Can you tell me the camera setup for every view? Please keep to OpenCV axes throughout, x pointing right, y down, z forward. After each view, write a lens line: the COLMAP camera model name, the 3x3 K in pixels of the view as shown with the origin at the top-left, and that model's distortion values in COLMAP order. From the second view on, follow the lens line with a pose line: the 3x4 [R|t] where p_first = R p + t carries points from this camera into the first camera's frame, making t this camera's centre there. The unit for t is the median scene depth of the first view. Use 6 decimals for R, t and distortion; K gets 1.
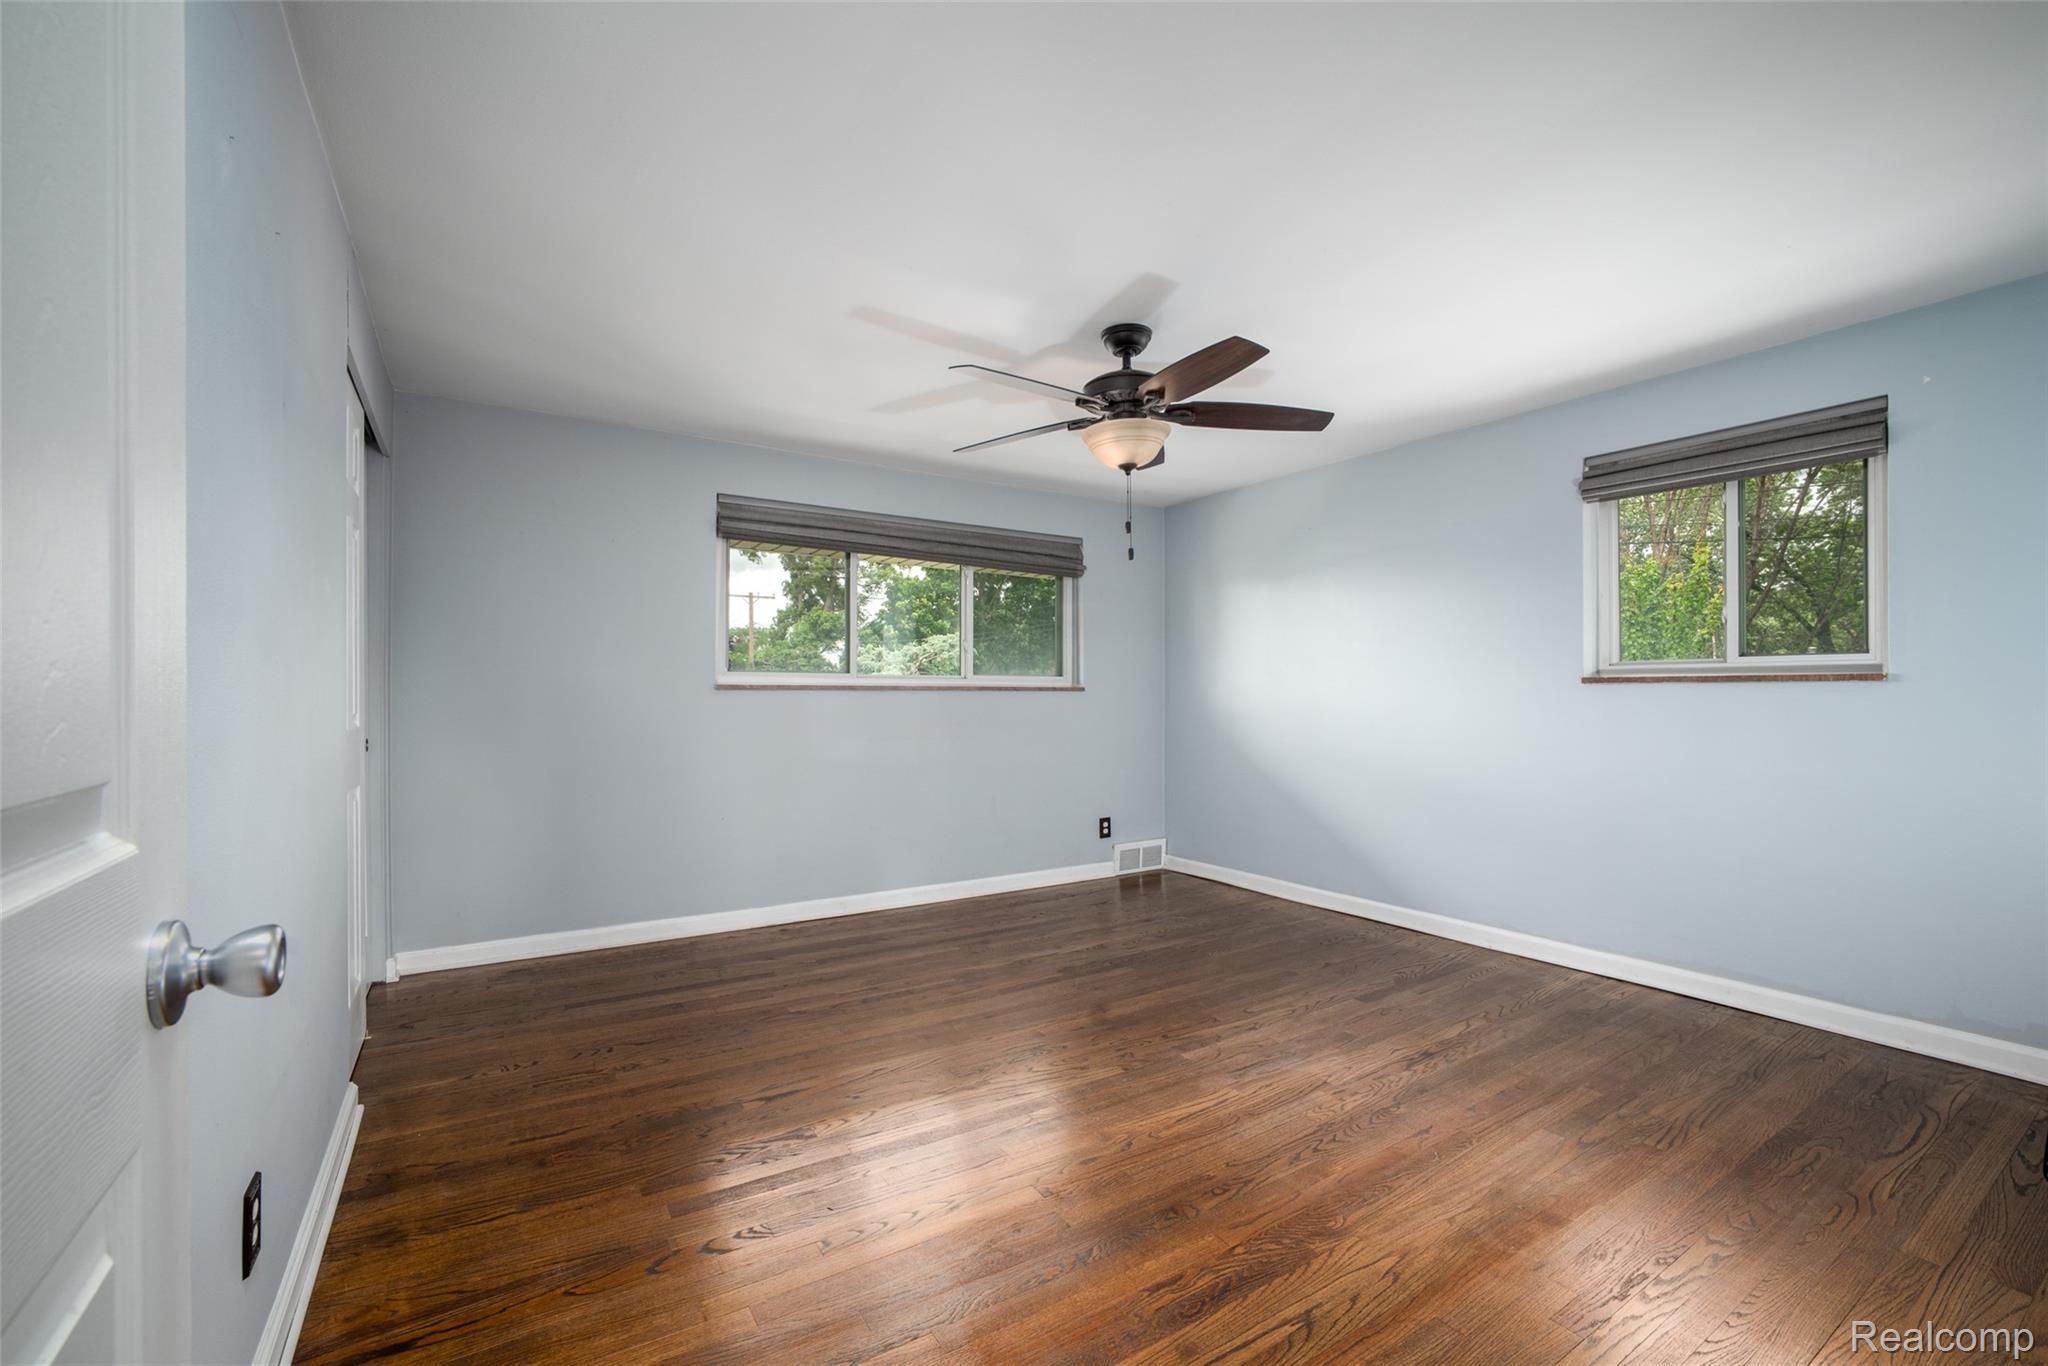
lens RADIAL K [[852.6, 0, 1024.1], [0, 852.6, 669.2], [0, 0, 1]] dist [-0.010713, 0.000584]
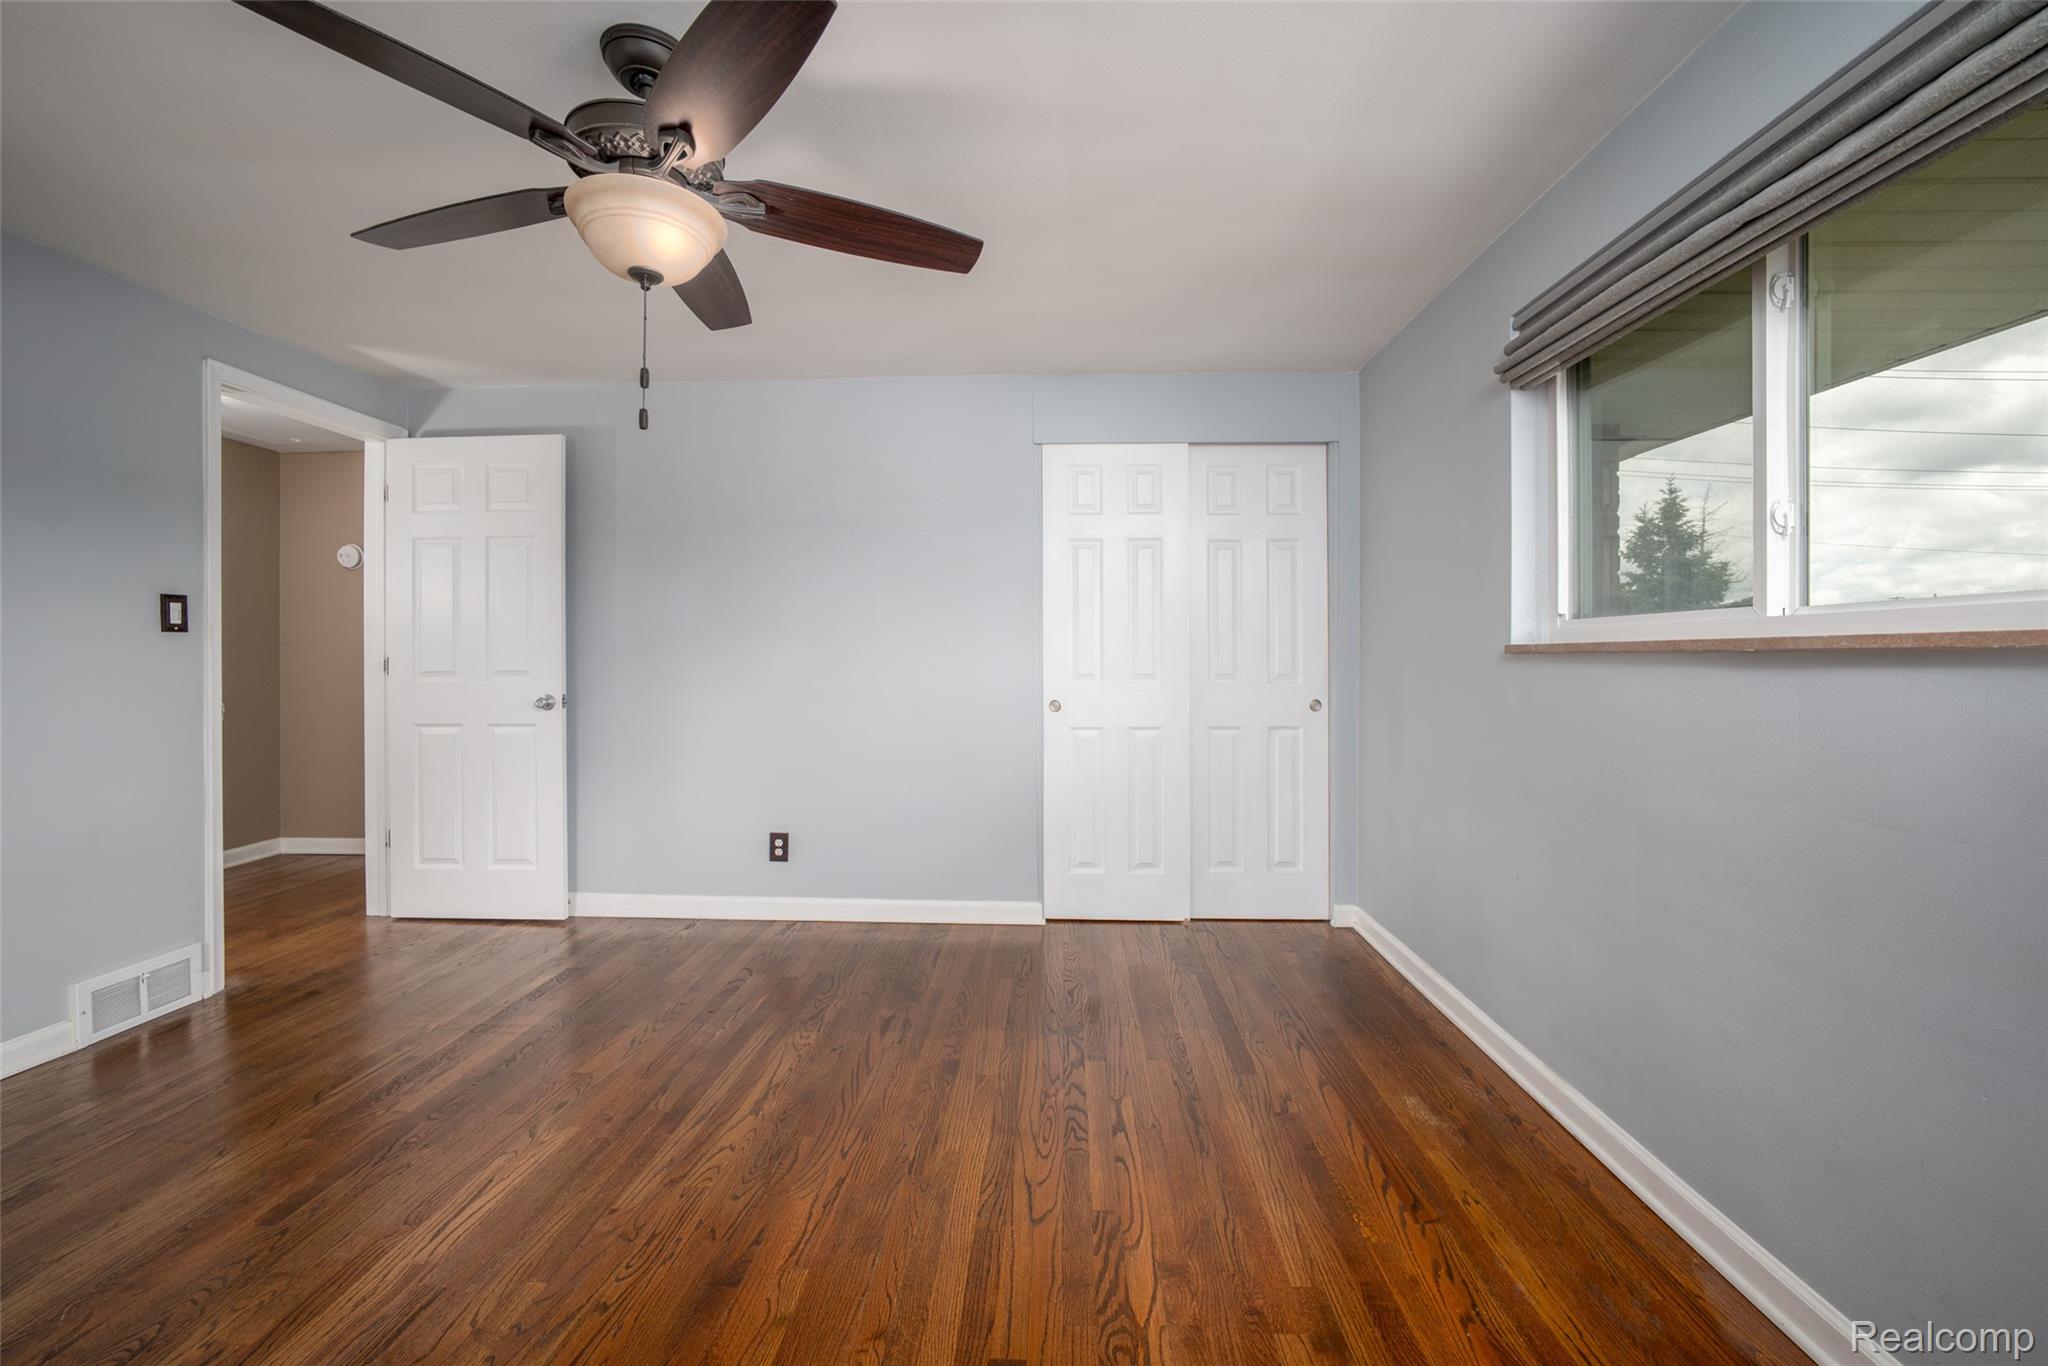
lens RADIAL K [[852.6, 0, 1024.1], [0, 852.6, 669.2], [0, 0, 1]] dist [-0.010713, 0.000584]
pose [[-0.575092, 0.003223, -0.818083, 0.444895], [0.026260, 0.999550, -0.014521, 0.046774], [0.817667, -0.029834, -0.574917, 1.531151]]
